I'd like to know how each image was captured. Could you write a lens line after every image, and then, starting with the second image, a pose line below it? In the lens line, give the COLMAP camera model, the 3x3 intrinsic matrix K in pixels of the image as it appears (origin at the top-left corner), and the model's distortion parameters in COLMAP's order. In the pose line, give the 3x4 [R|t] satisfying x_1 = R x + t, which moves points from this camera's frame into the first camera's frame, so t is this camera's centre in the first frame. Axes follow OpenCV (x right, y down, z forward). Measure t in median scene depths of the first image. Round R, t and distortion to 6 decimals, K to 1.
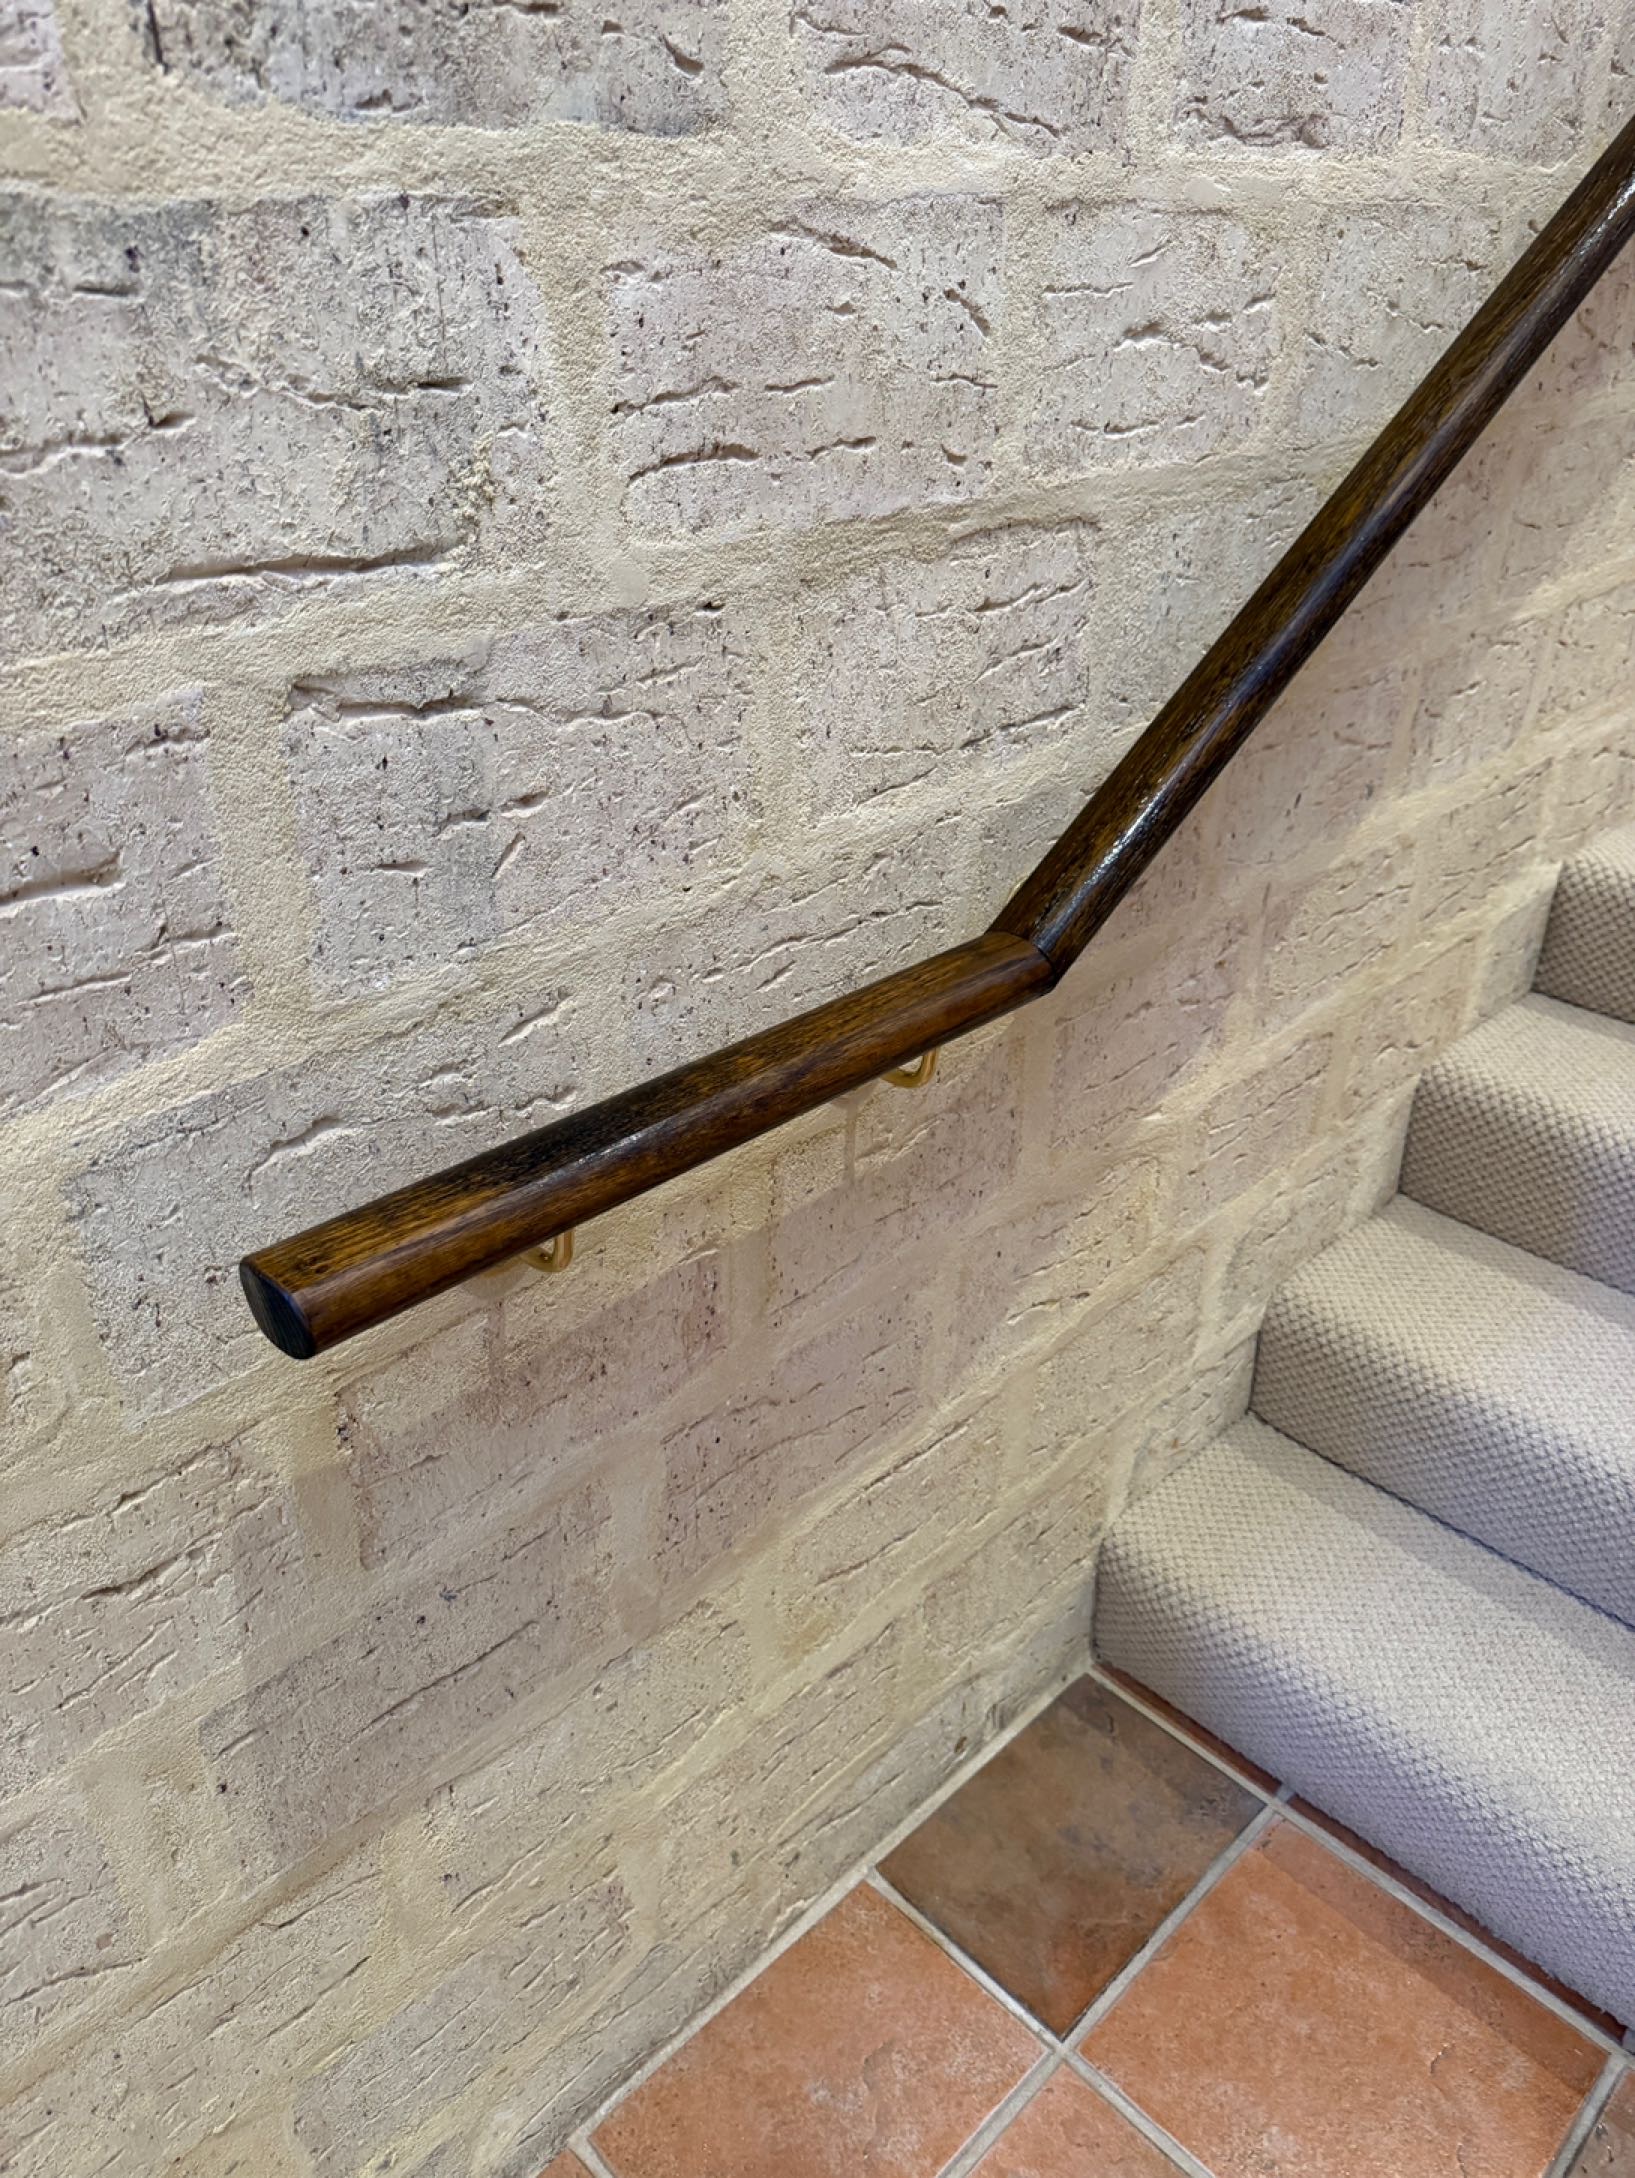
lens RADIAL K [[1548.7, 0, 831.7], [0, 1548.7, 1068.6], [0, 0, 1]] dist [0.041815, -0.065813]
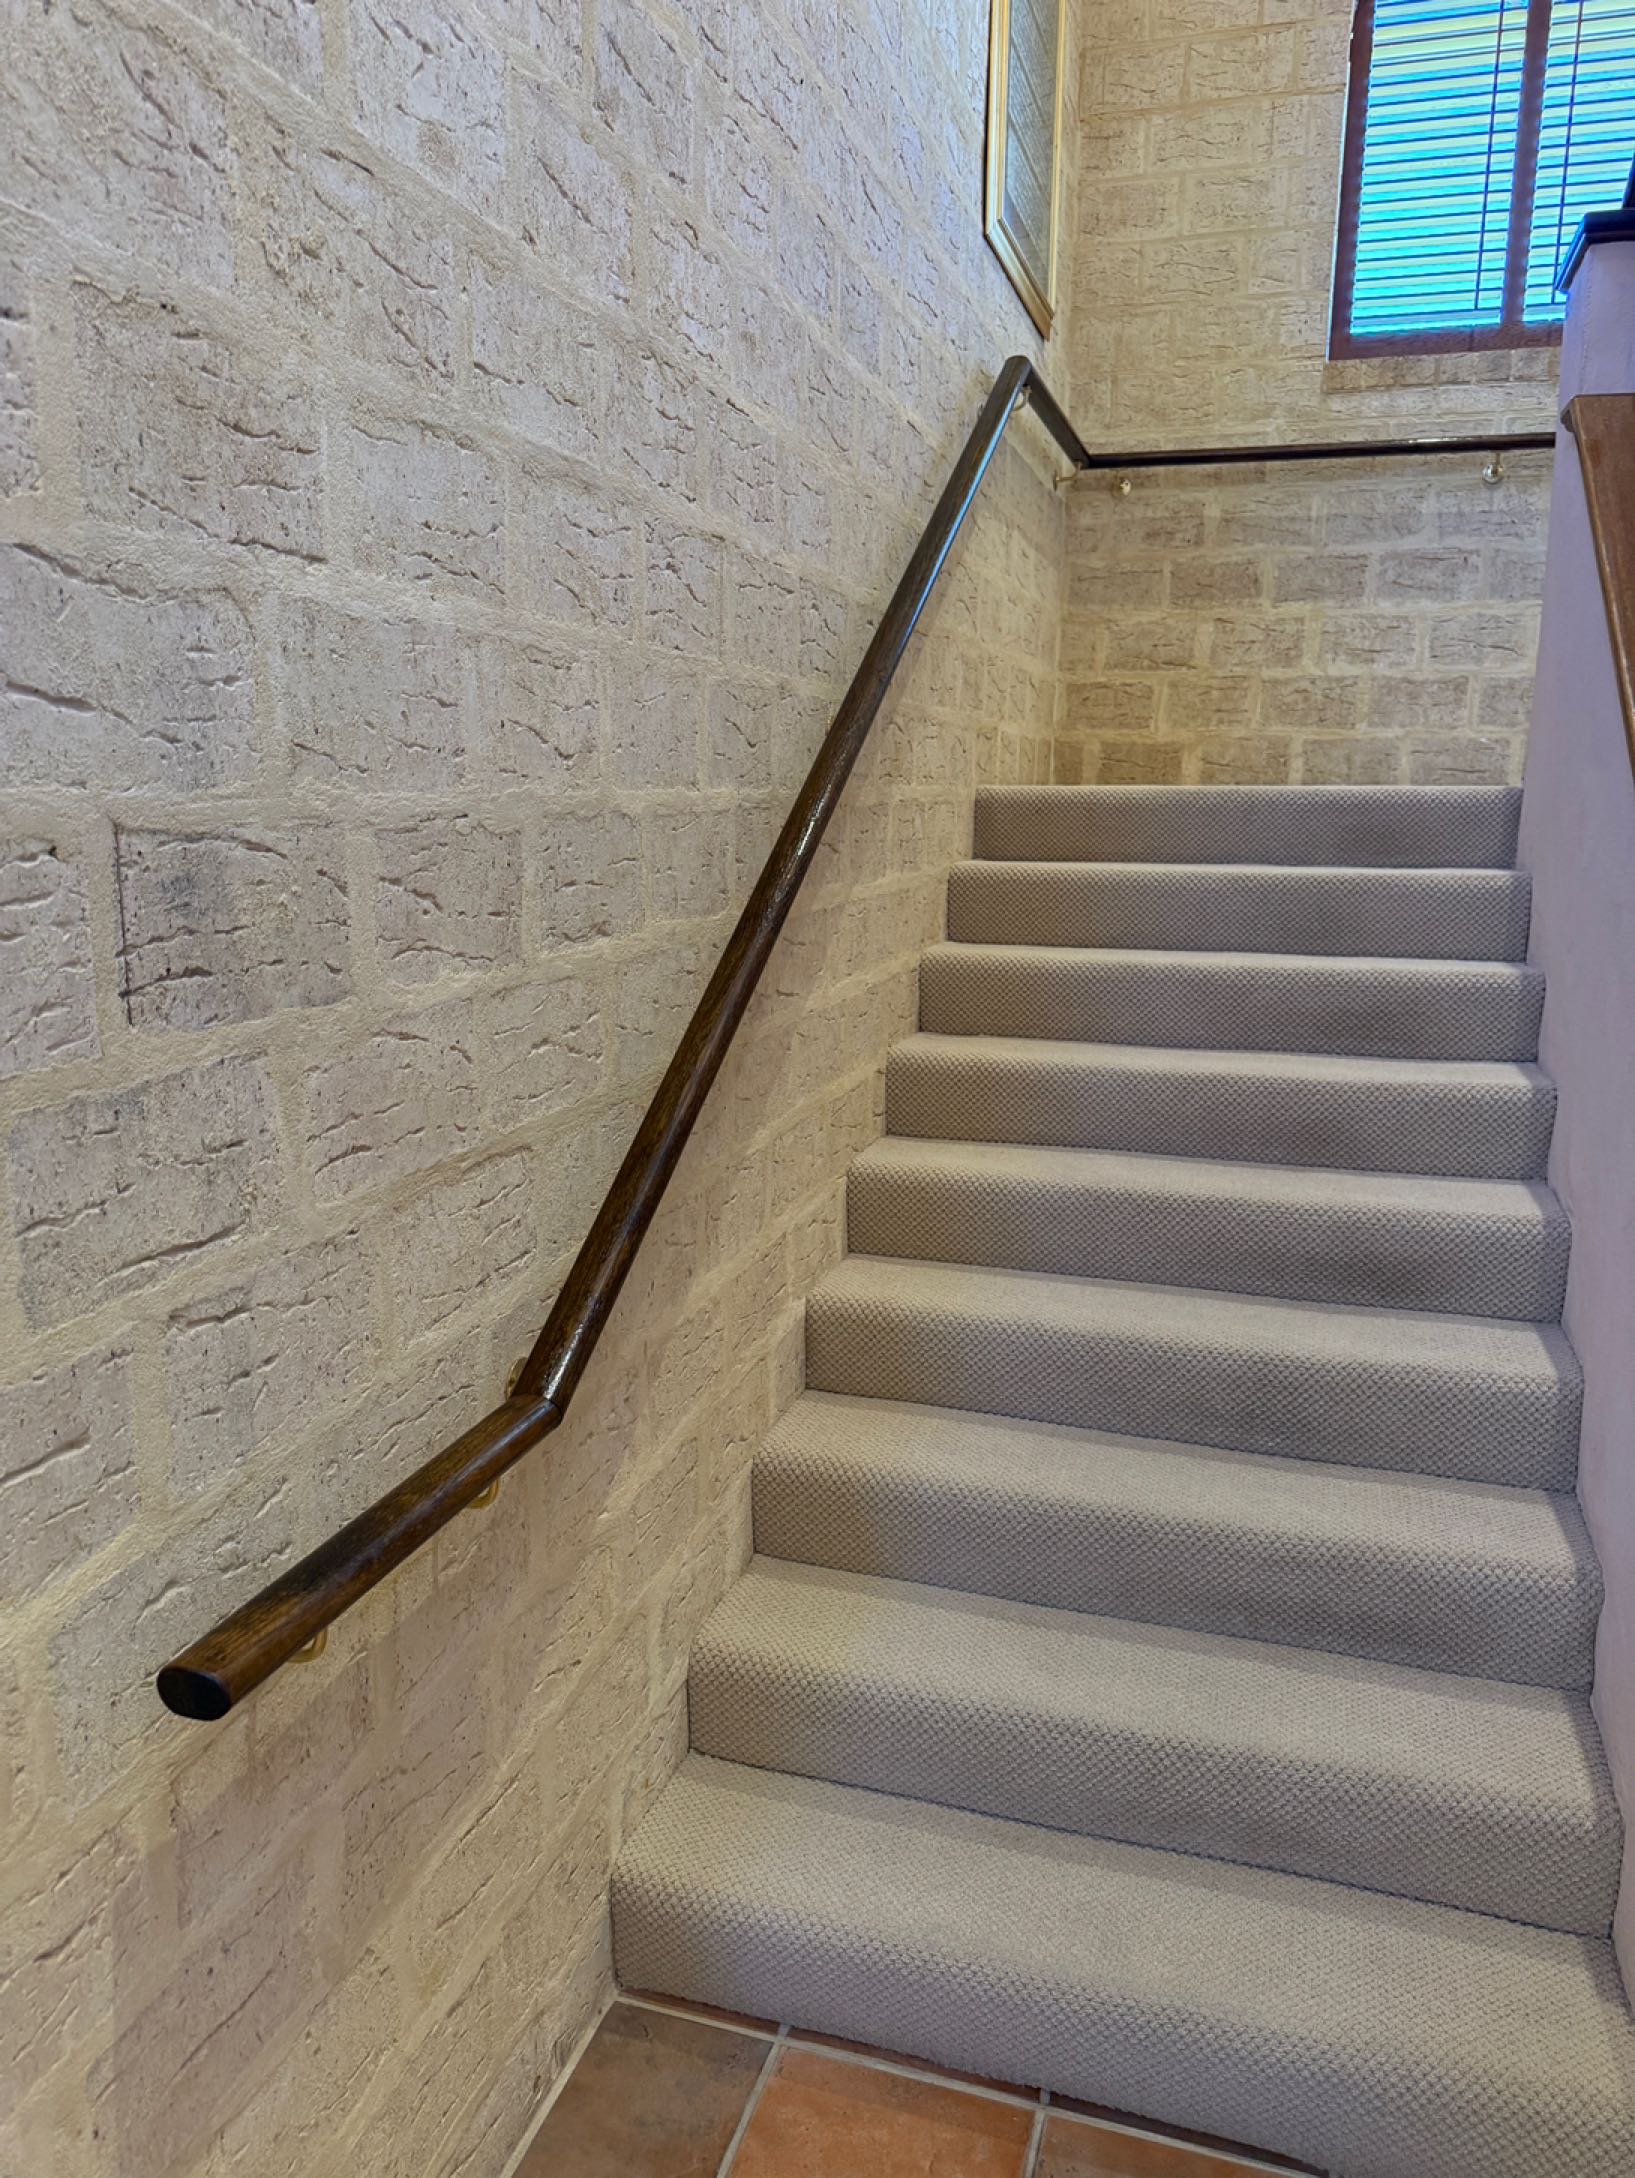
lens RADIAL K [[1548.7, 0, 804.1], [0, 1548.7, 1078.2], [0, 0, 1]] dist [0.041815, -0.065813]
pose [[0.887351, -0.095648, 0.451066, -0.334184], [0.228677, 0.940754, -0.250376, 0.074990], [-0.400394, 0.325320, 0.856651, -0.621263]]
